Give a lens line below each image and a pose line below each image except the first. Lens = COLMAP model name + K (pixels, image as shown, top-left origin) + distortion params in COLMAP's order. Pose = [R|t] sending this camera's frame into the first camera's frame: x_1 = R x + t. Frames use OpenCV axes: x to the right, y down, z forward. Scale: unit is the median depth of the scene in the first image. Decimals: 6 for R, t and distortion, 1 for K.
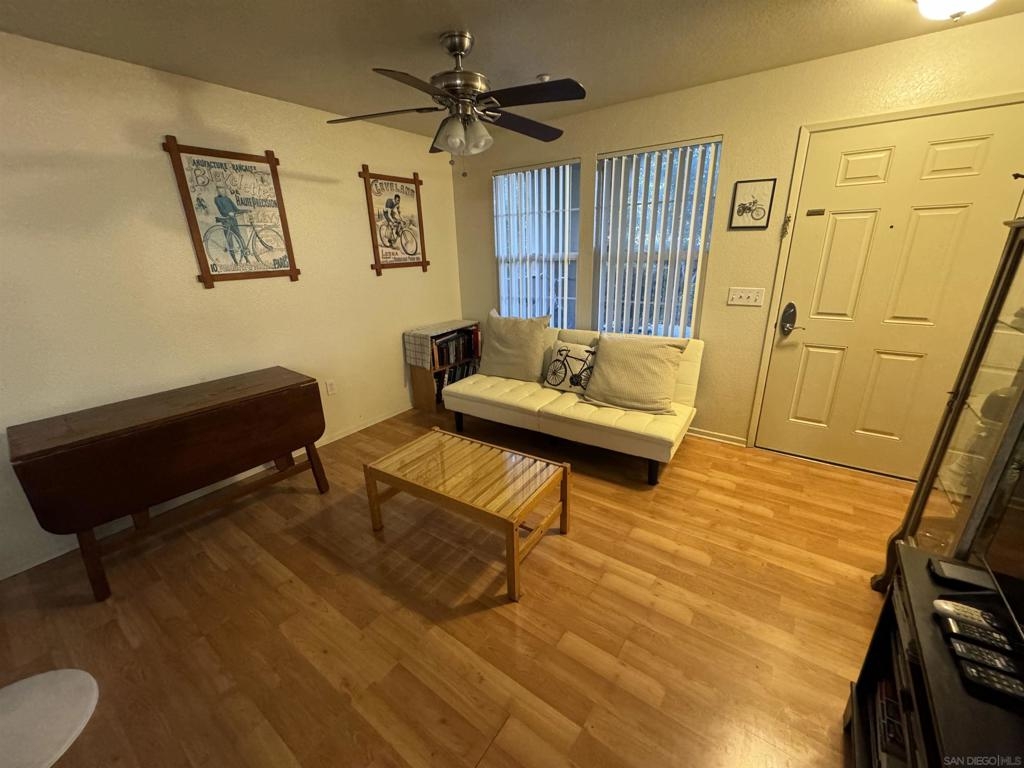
lens RADIAL K [[410.1, 0, 512.0], [0, 410.1, 384.0], [0, 0, 1]] dist [-0.003469, -0.000849]
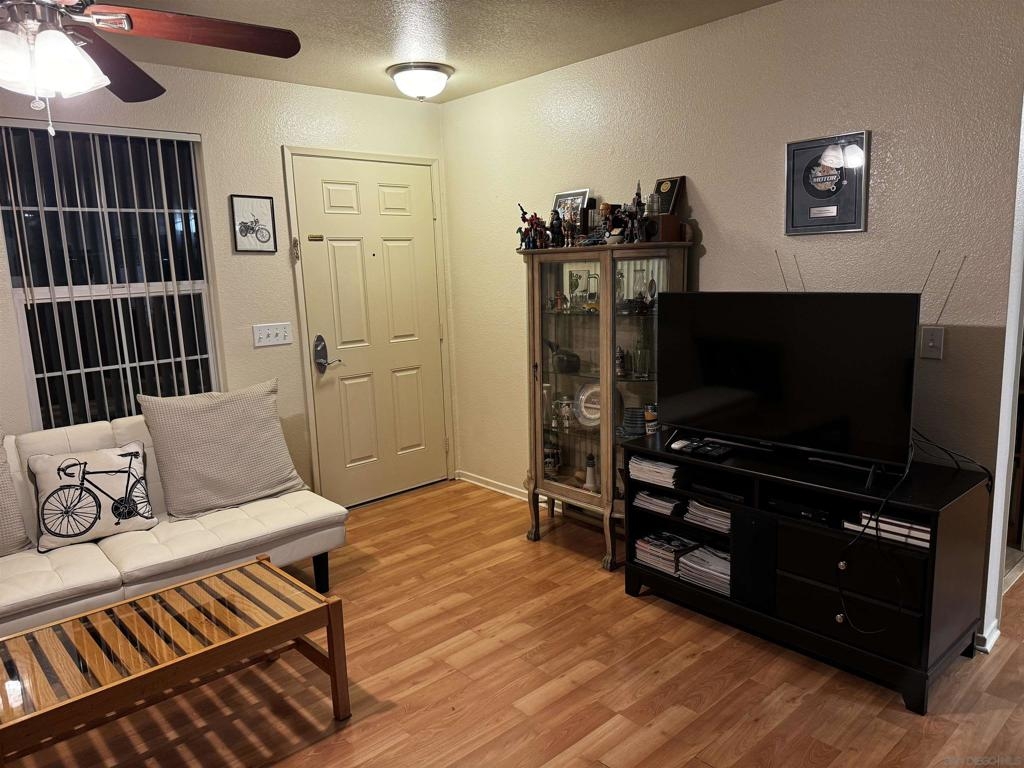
lens RADIAL K [[716.6, 0, 512.0], [0, 716.6, 384.0], [0, 0, 1]] dist [0.166846, -0.330308]
pose [[0.209350, -0.142664, 0.967378, -0.784403], [0.332612, 0.940699, 0.066749, -0.069177], [-0.919533, 0.307787, 0.244387, 0.283795]]
